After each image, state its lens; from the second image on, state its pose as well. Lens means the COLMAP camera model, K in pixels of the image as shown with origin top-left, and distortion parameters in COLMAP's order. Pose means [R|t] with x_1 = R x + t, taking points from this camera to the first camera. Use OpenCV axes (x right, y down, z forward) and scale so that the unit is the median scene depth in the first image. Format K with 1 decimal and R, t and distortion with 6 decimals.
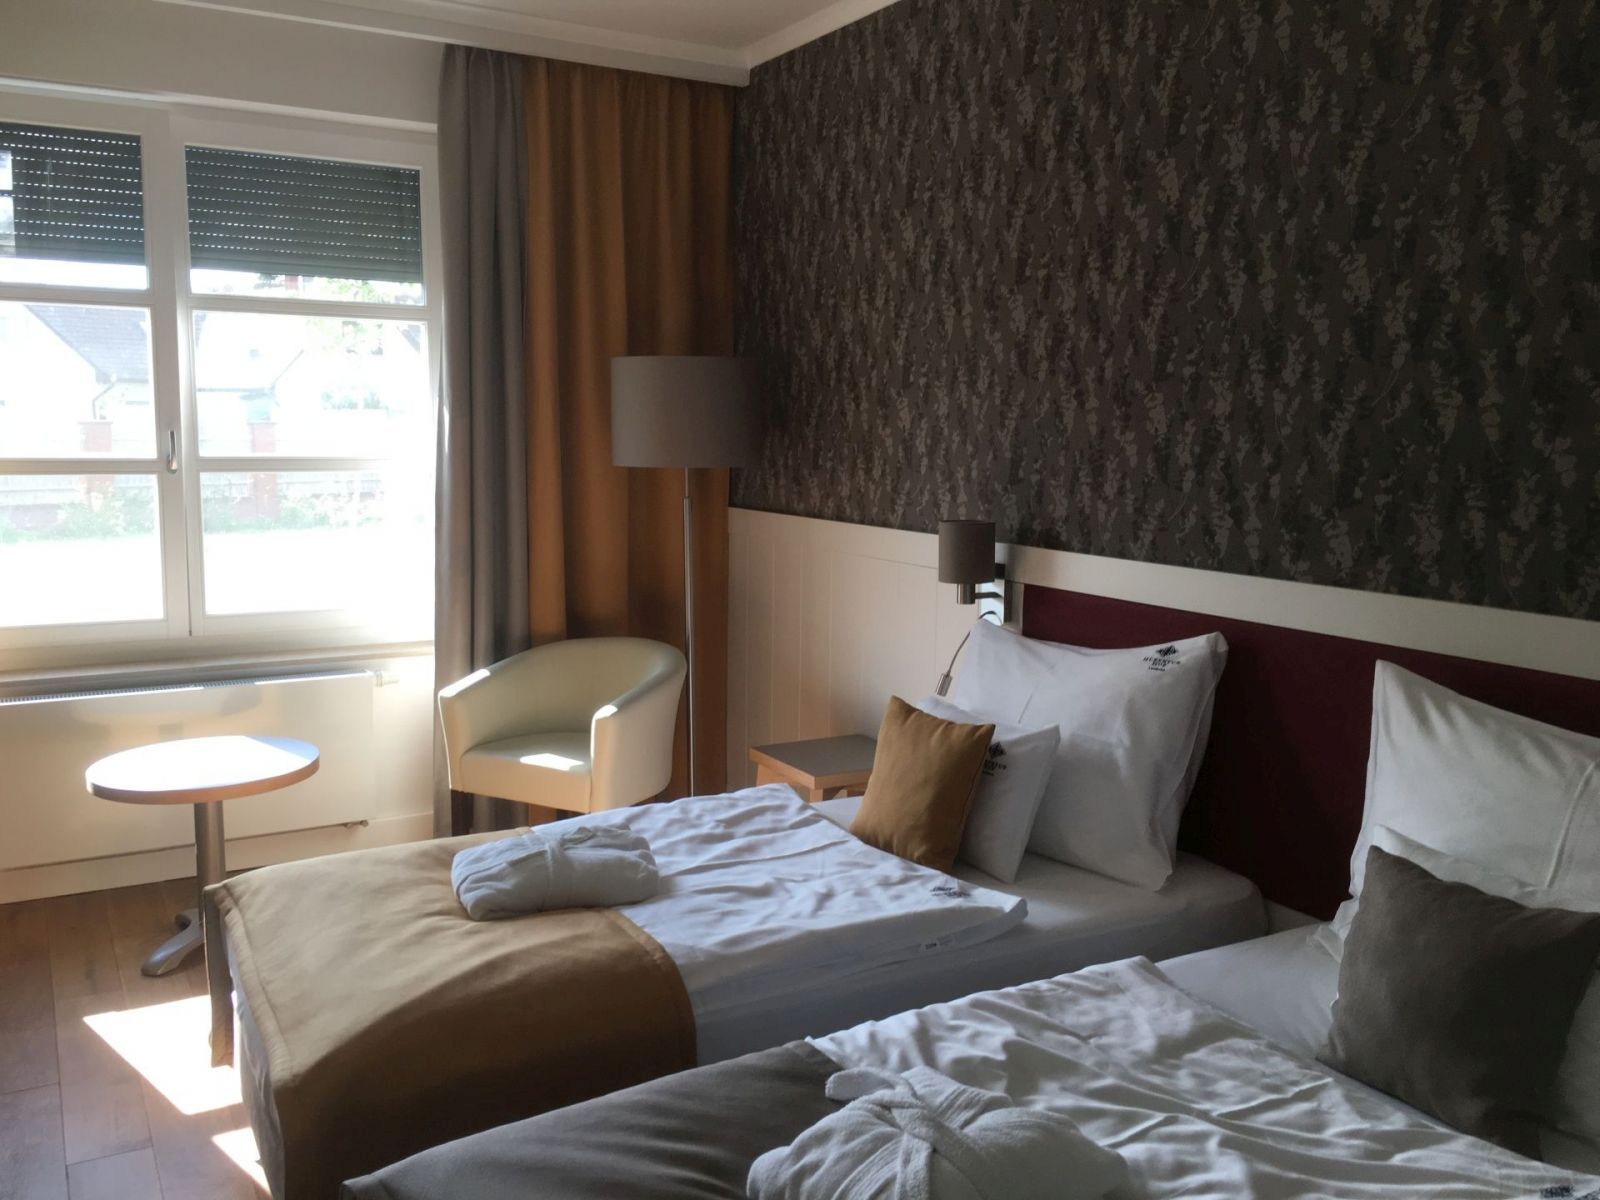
lens RADIAL K [[1381.4, 0, 793.5], [0, 1381.4, 596.3], [0, 0, 1]] dist [0.083990, -0.122625]
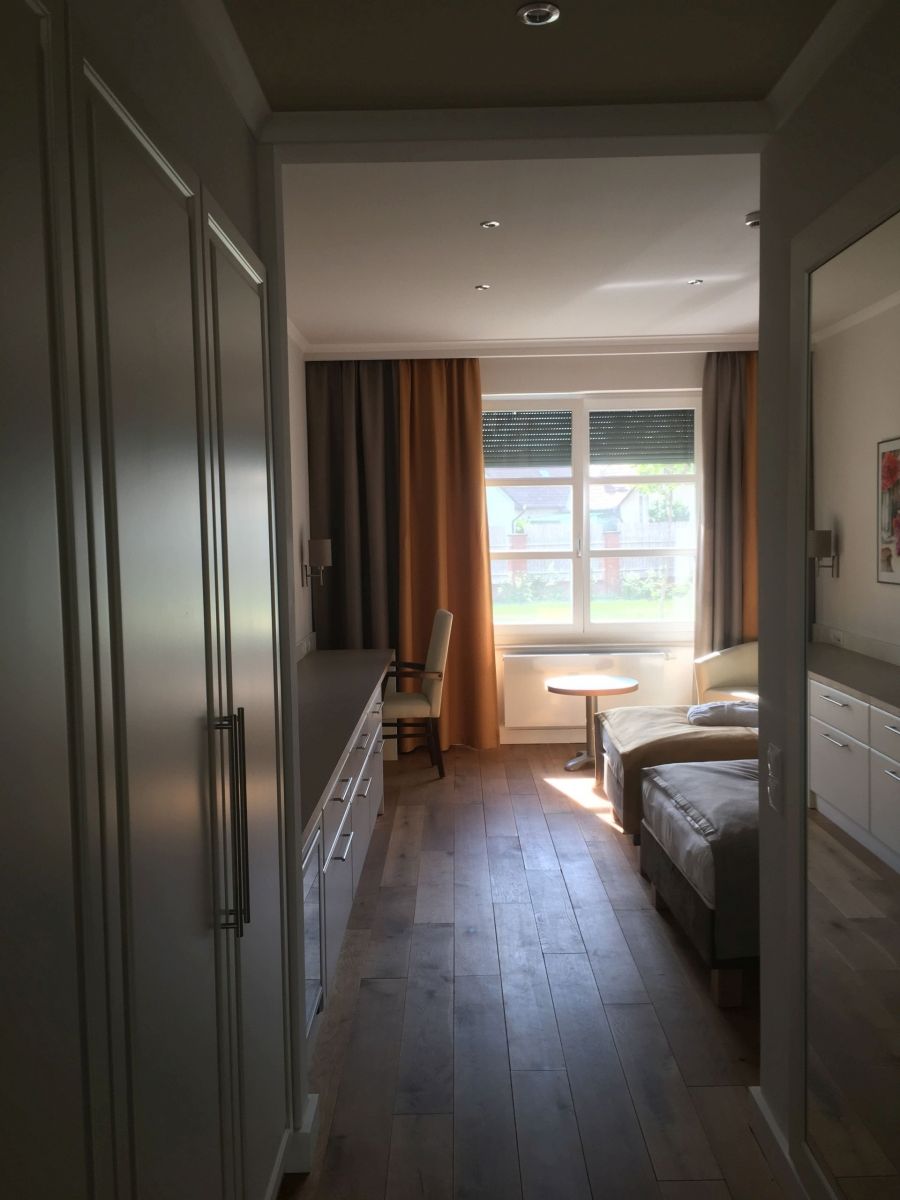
lens RADIAL K [[1036.1, 0, 446.8], [0, 1036.1, 602.6], [0, 0, 1]] dist [0.083990, -0.122625]
pose [[0.869289, 0.007835, -0.494242, 0.285277], [-0.033901, 0.998465, -0.043799, 0.093348], [0.493141, 0.054829, 0.868220, -0.801755]]
